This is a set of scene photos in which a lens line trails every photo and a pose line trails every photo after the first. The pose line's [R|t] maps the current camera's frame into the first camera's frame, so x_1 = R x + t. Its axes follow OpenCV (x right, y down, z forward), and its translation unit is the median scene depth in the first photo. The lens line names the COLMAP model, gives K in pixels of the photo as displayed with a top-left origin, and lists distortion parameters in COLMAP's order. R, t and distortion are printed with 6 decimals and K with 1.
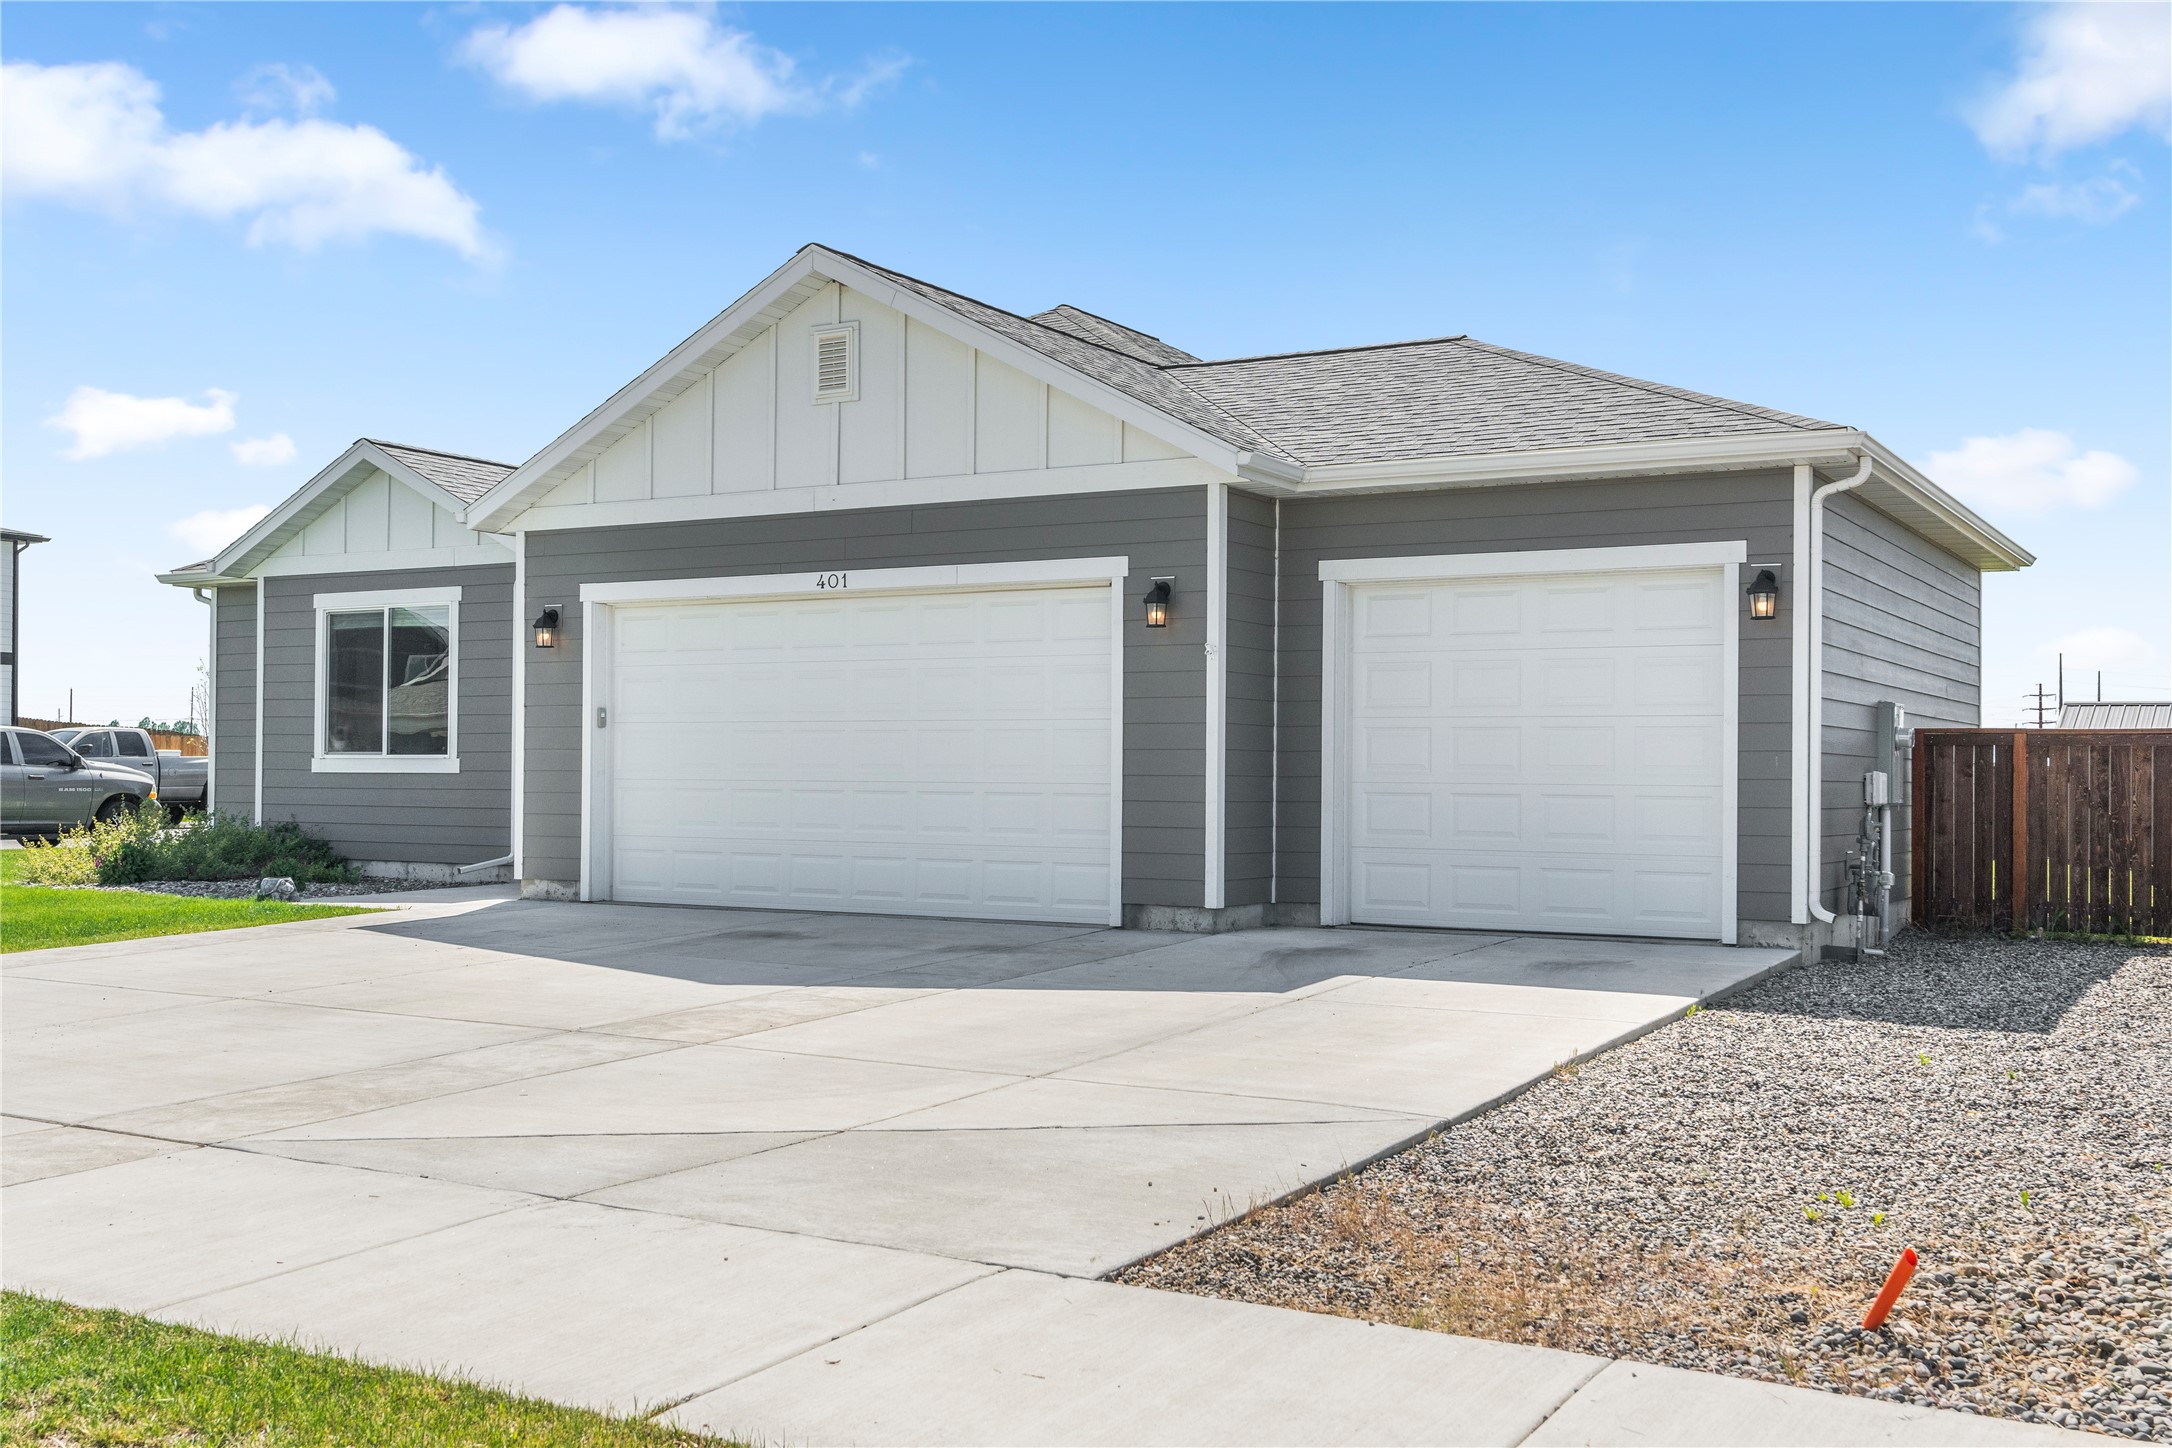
lens RADIAL K [[2125.8, 0, 1091.2], [0, 2125.8, 728.3], [0, 0, 1]] dist [0.016320, 0.000000]
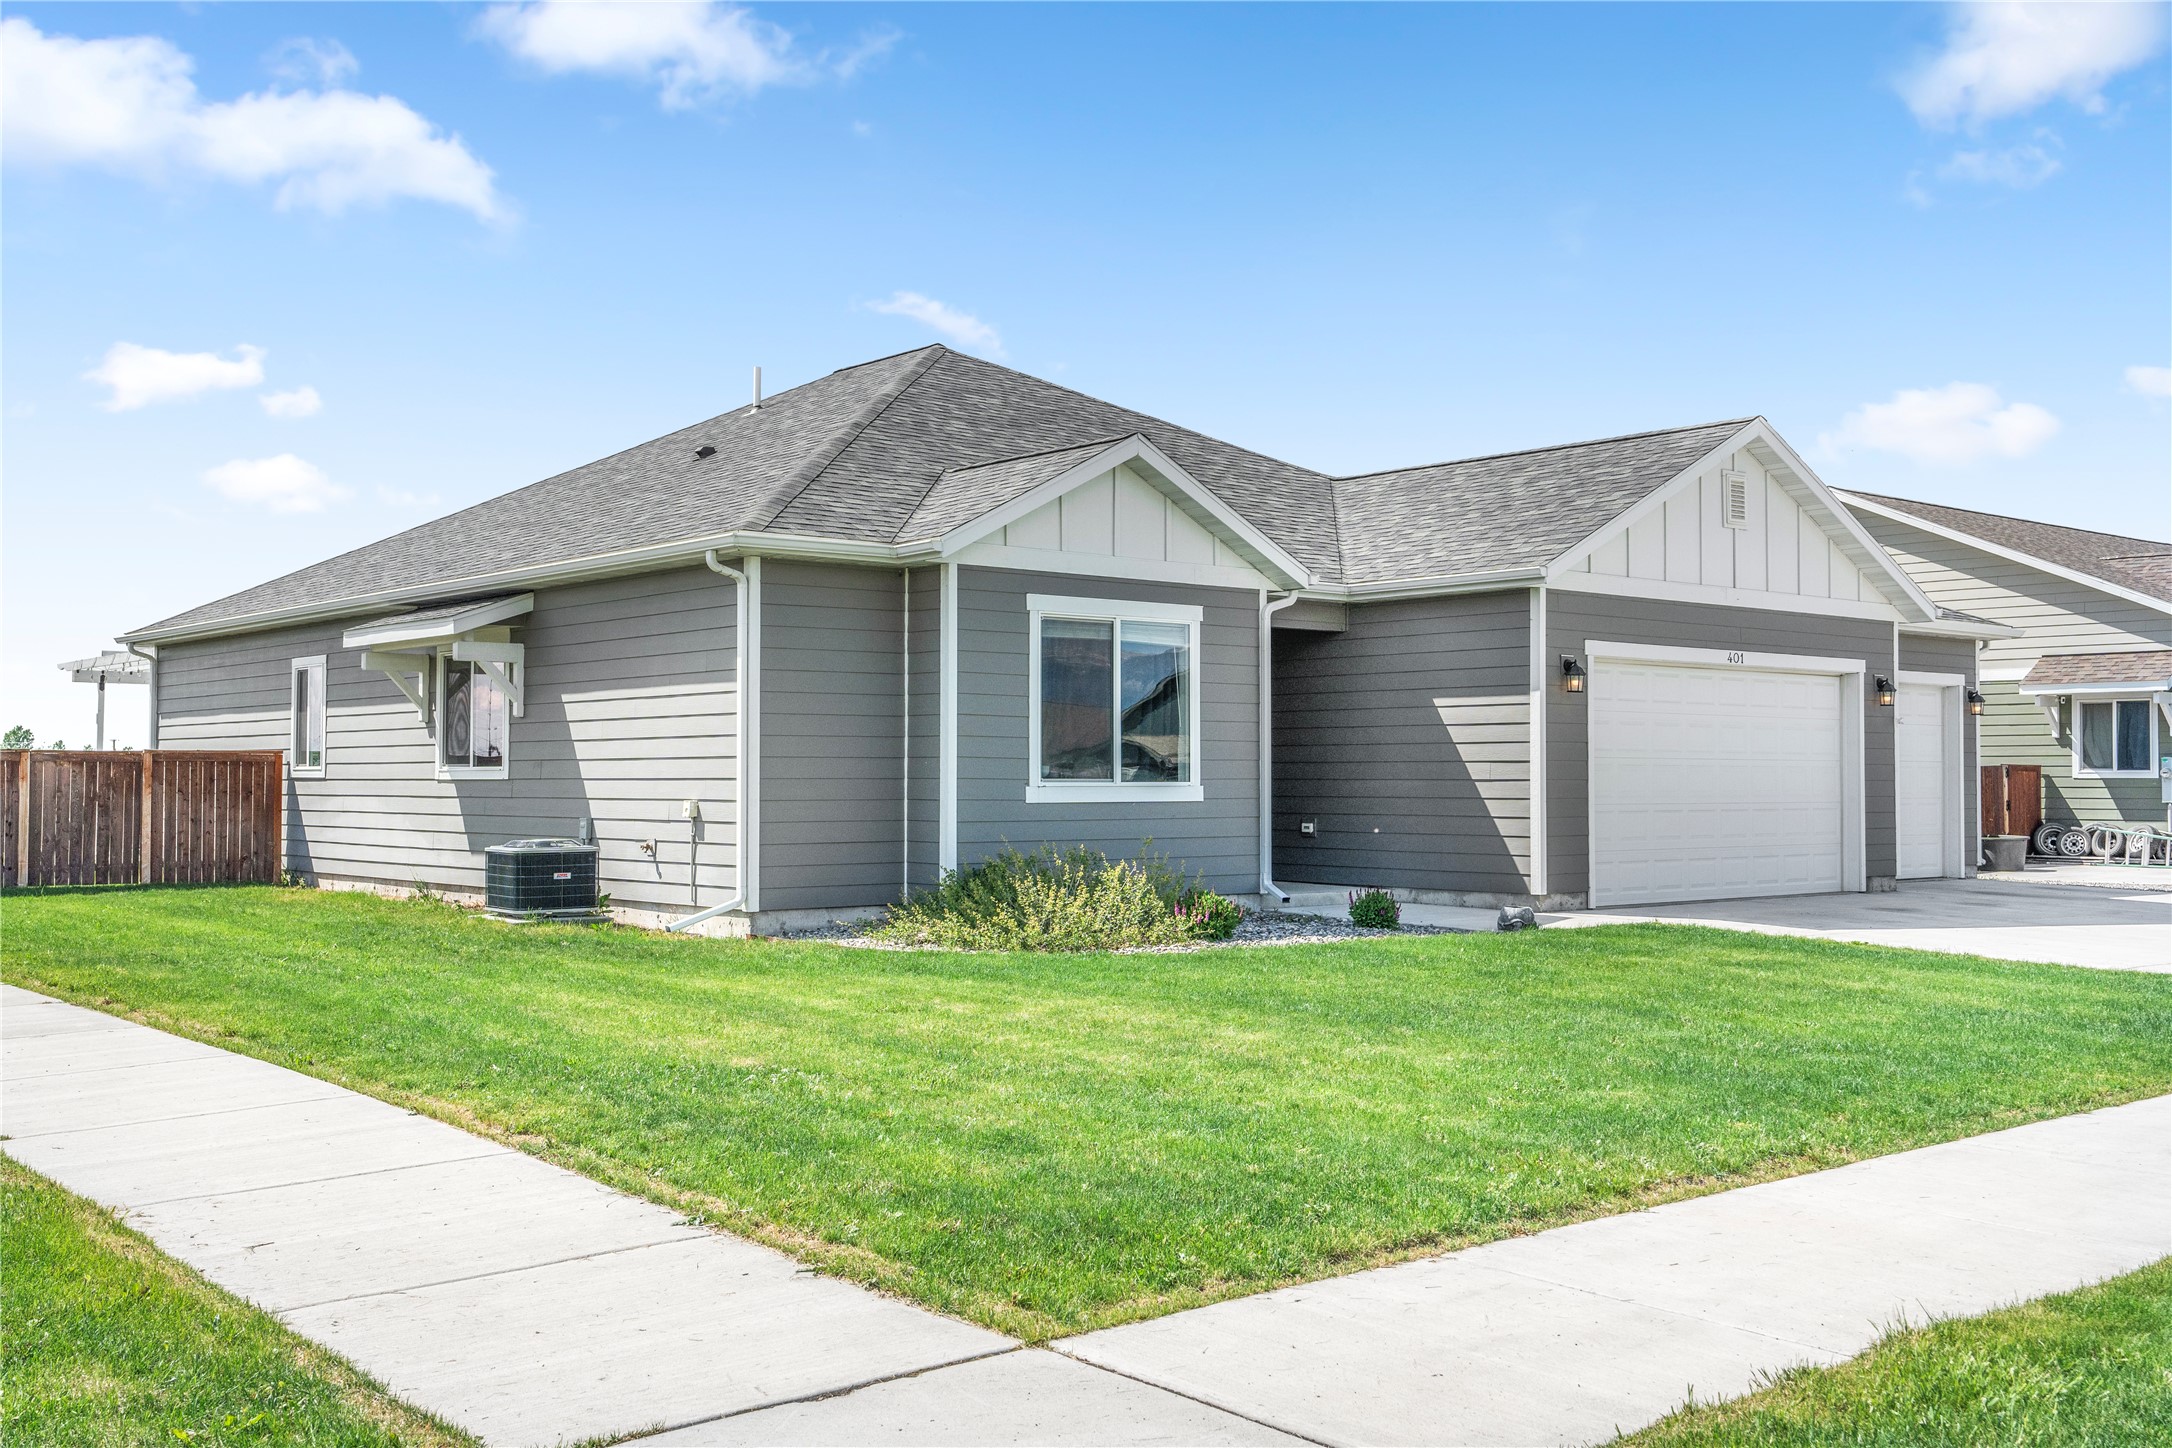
lens RADIAL K [[2125.8, 0, 1085.2], [0, 2125.8, 718.1], [0, 0, 1]] dist [0.016320, 0.000000]
pose [[0.336038, 0.022600, 0.941577, -1.458488], [-0.018440, 0.999678, -0.017413, 0.001379], [-0.941668, -0.011511, 0.336346, 0.873129]]
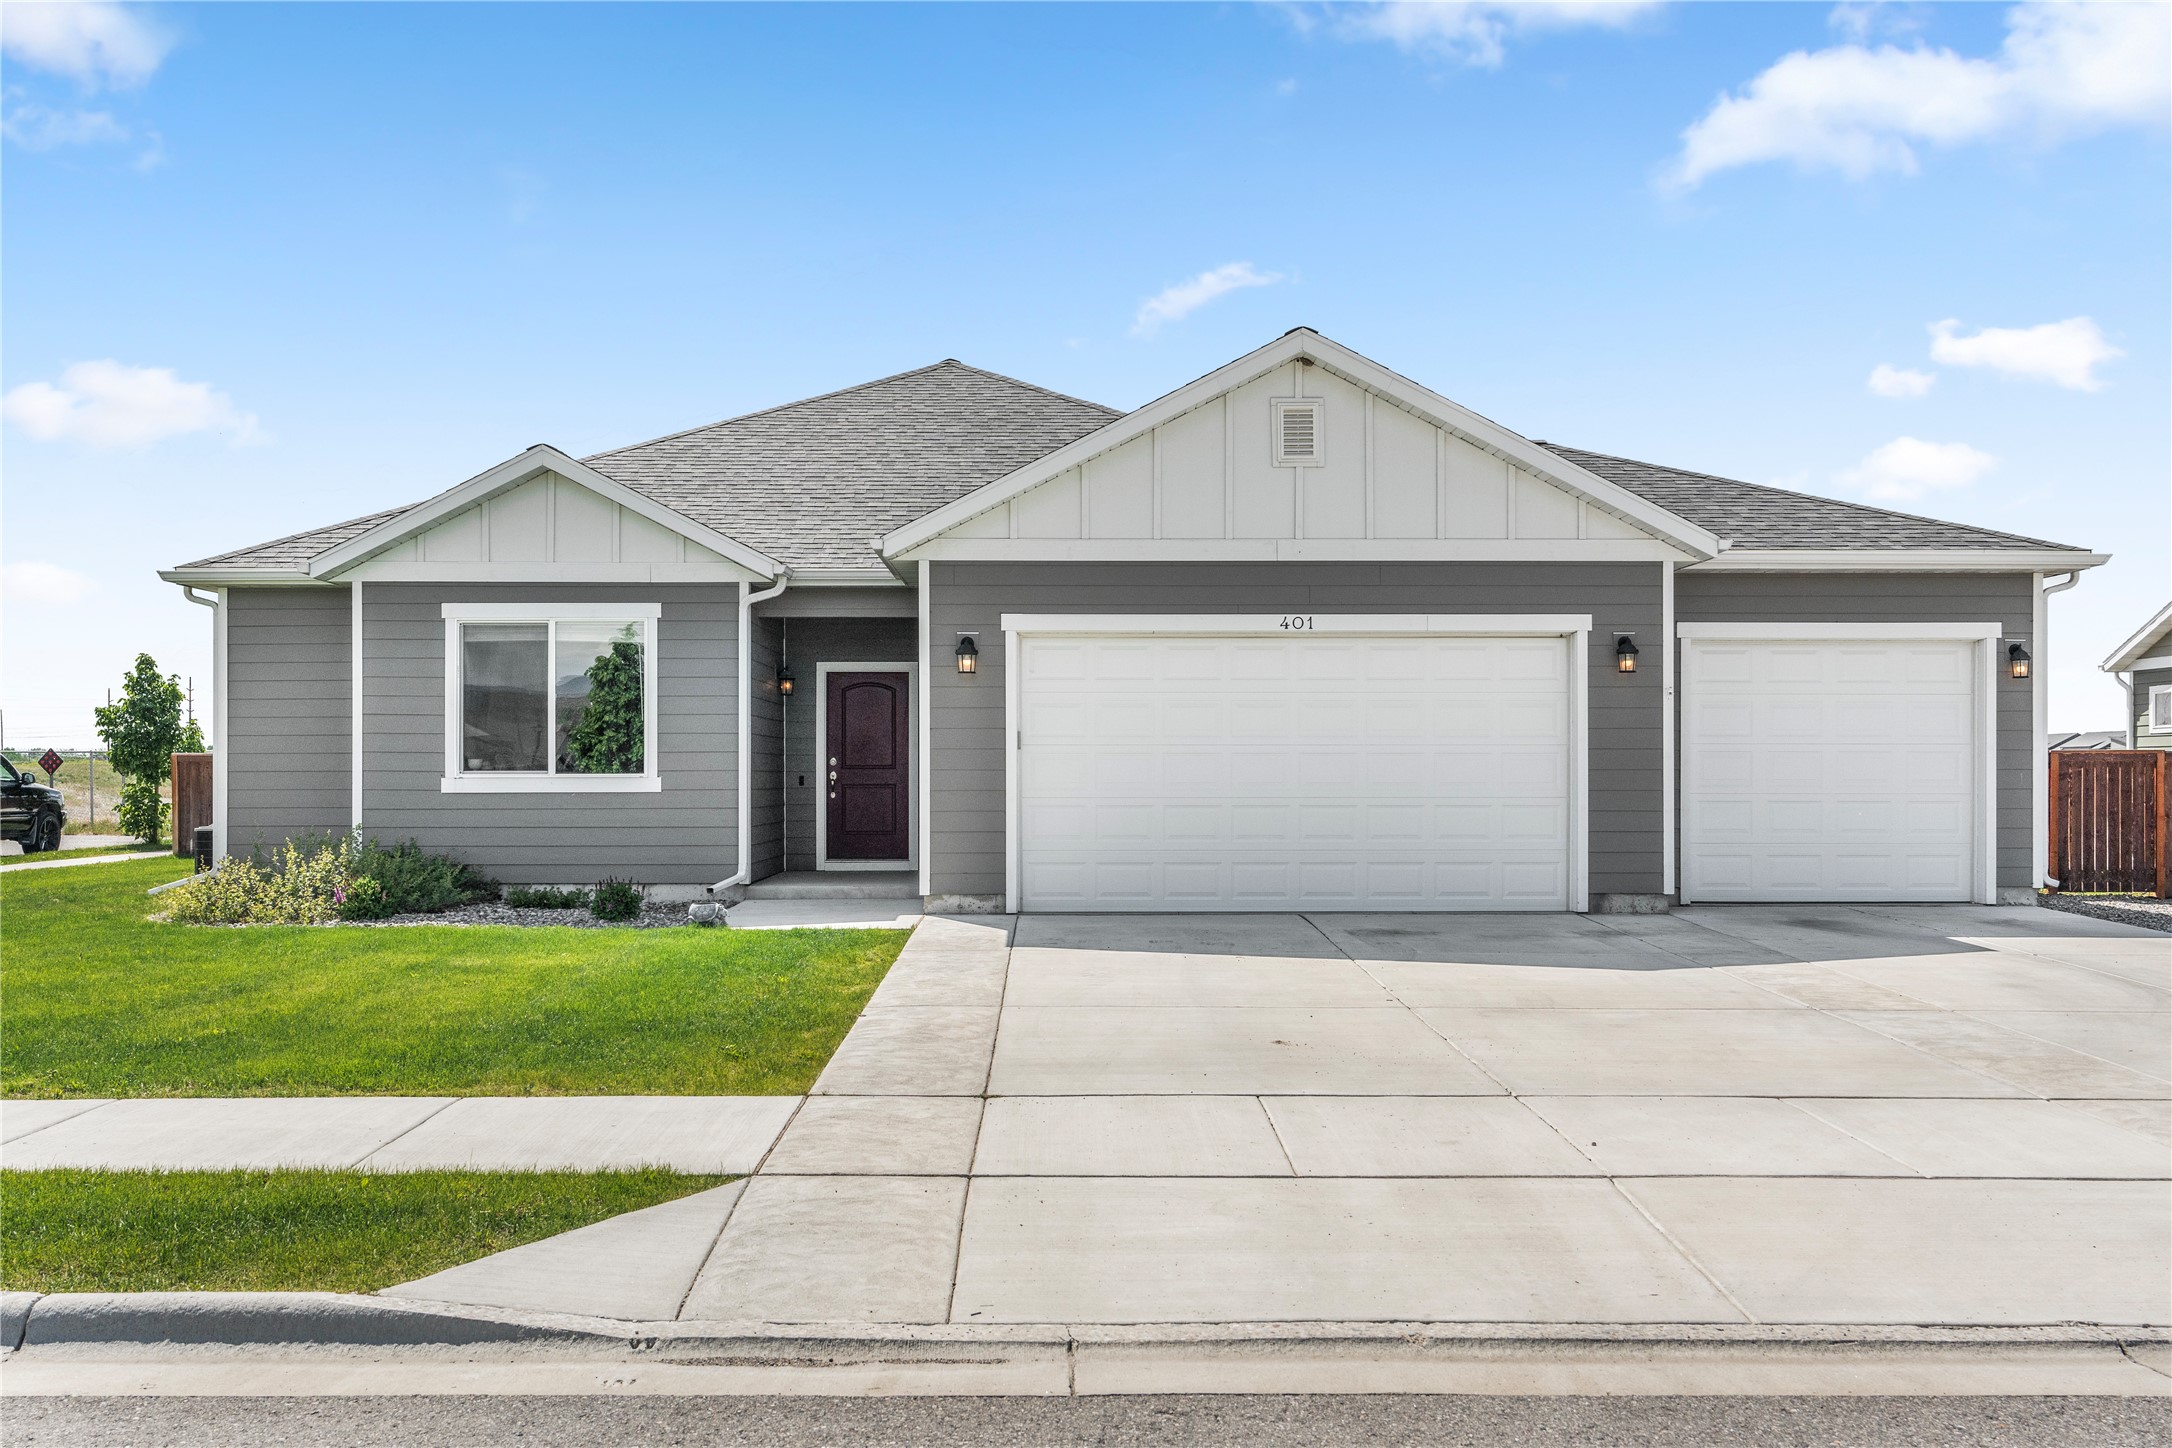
lens RADIAL K [[1919.8, 0, 1077.4], [0, 1919.8, 736.5], [0, 0, 1]] dist [0.011038, 0.010100]
pose [[0.859261, 0.002882, 0.511530, -0.703835], [-0.004493, 0.999988, 0.001915, -0.008800], [-0.511518, -0.003944, 0.859263, 0.160806]]
